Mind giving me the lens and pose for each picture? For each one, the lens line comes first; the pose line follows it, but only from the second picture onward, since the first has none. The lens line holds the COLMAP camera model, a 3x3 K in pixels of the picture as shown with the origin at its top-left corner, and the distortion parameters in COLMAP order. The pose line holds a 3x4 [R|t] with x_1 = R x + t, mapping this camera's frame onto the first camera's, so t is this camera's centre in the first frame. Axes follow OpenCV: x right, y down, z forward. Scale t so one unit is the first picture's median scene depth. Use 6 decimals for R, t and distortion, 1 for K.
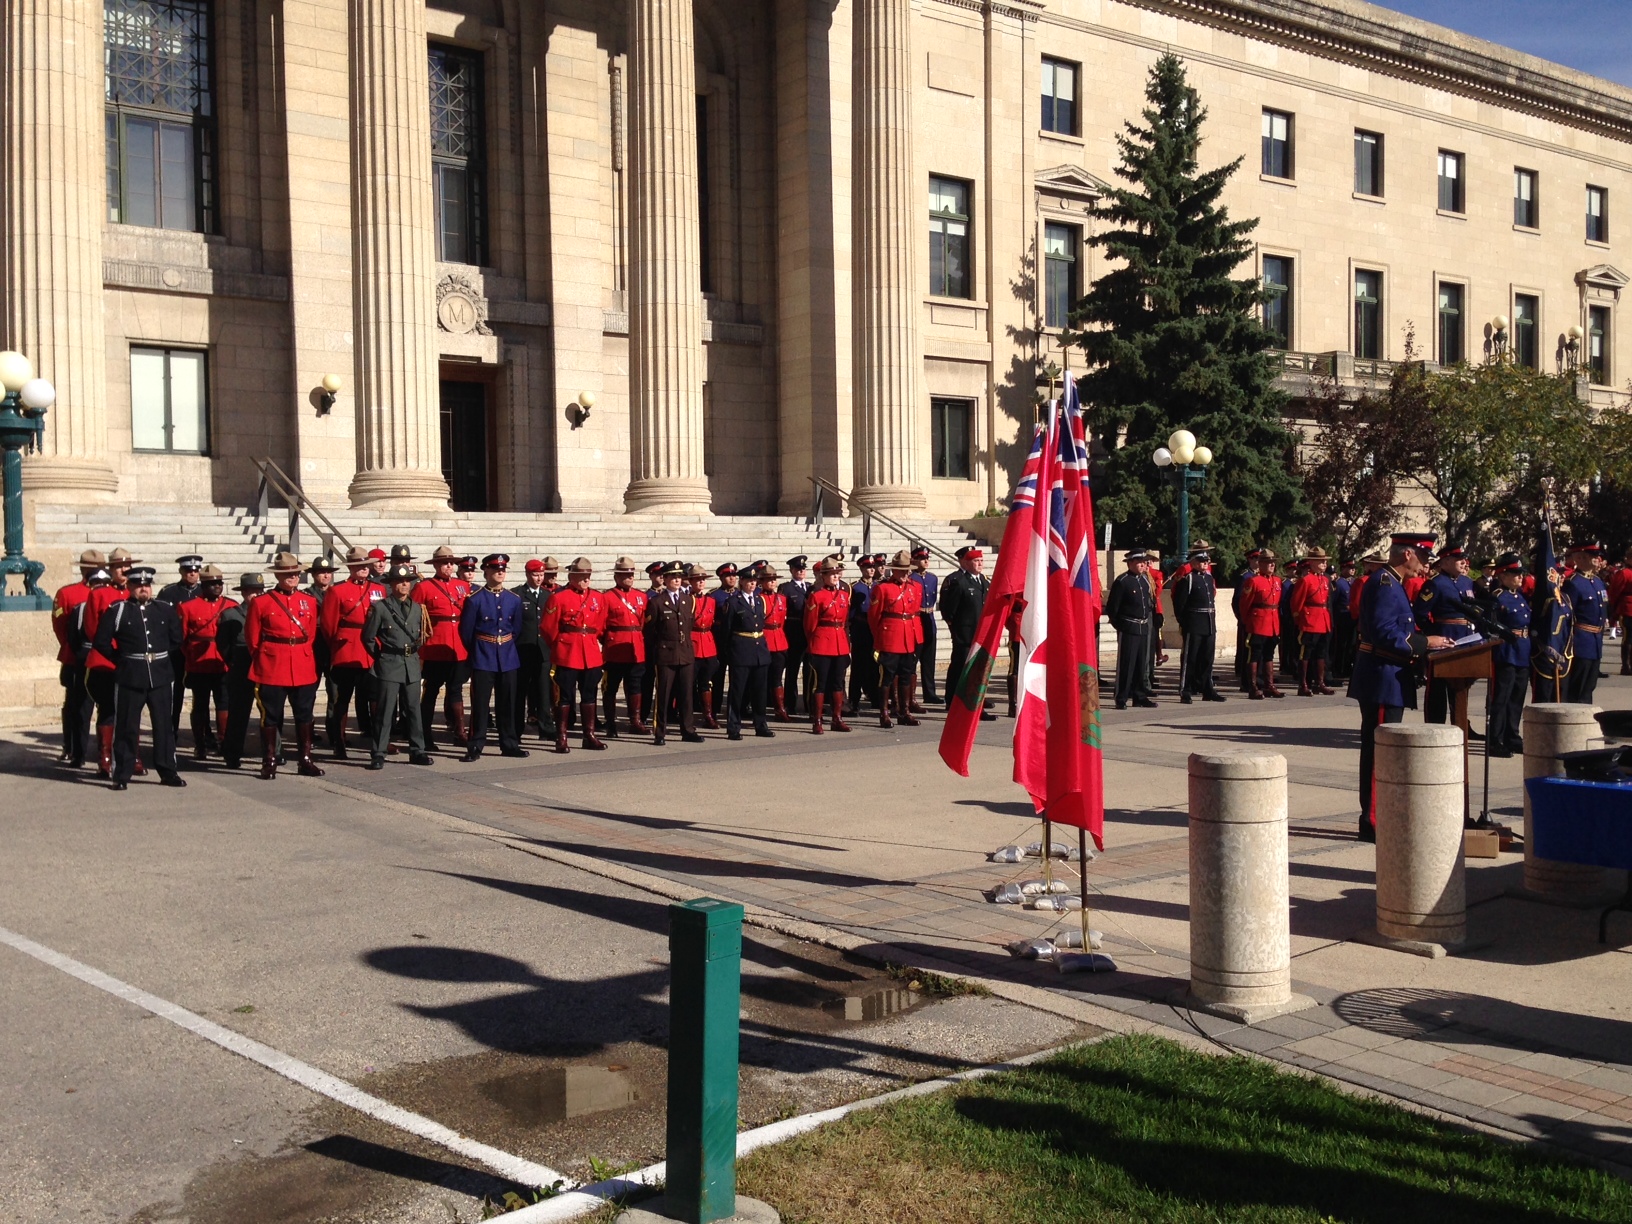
lens RADIAL K [[1583.6, 0, 816.0], [0, 1583.6, 612.0], [0, 0, 1]] dist [0.135235, -0.254886]
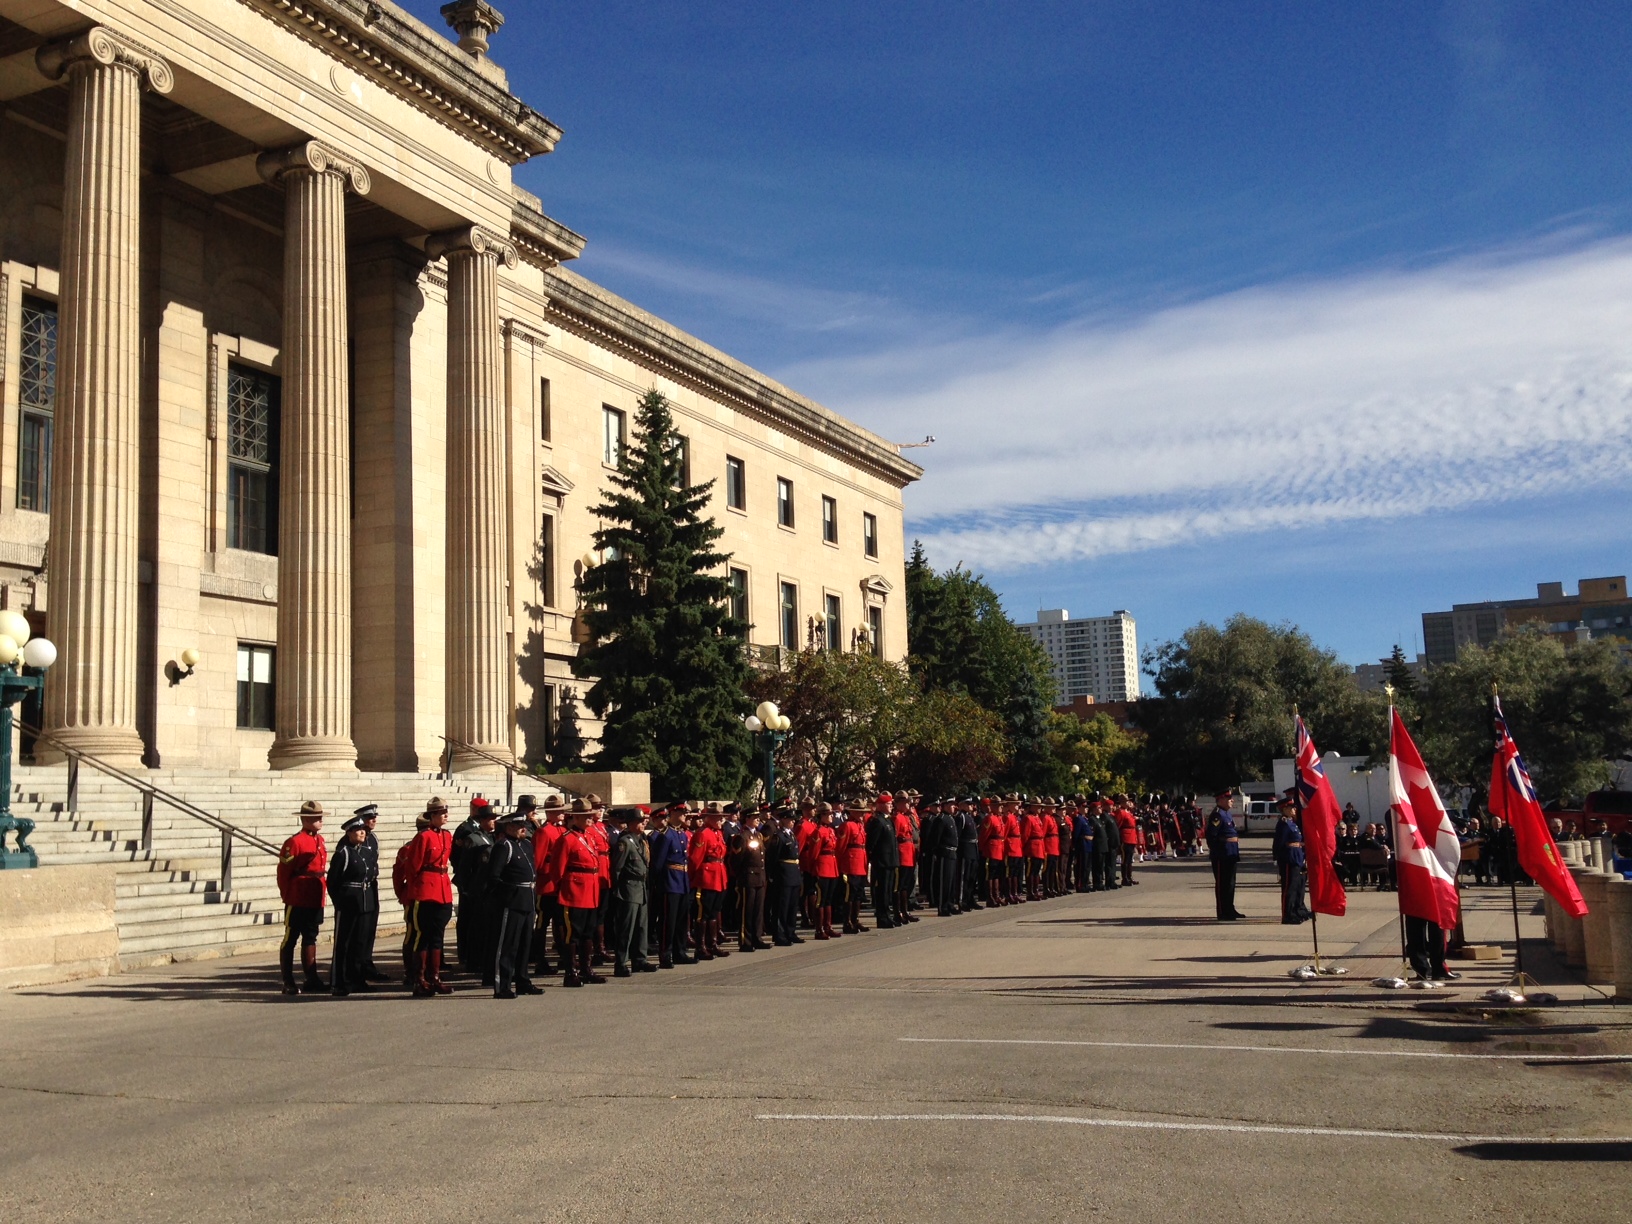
lens RADIAL K [[1608.2, 0, 816.0], [0, 1608.2, 612.0], [0, 0, 1]] dist [-0.009364, 0.000204]
pose [[0.856004, 0.048273, 0.514711, -0.290994], [0.035578, 0.987769, -0.151808, 0.005394], [-0.515744, 0.148261, 0.843817, -0.055966]]
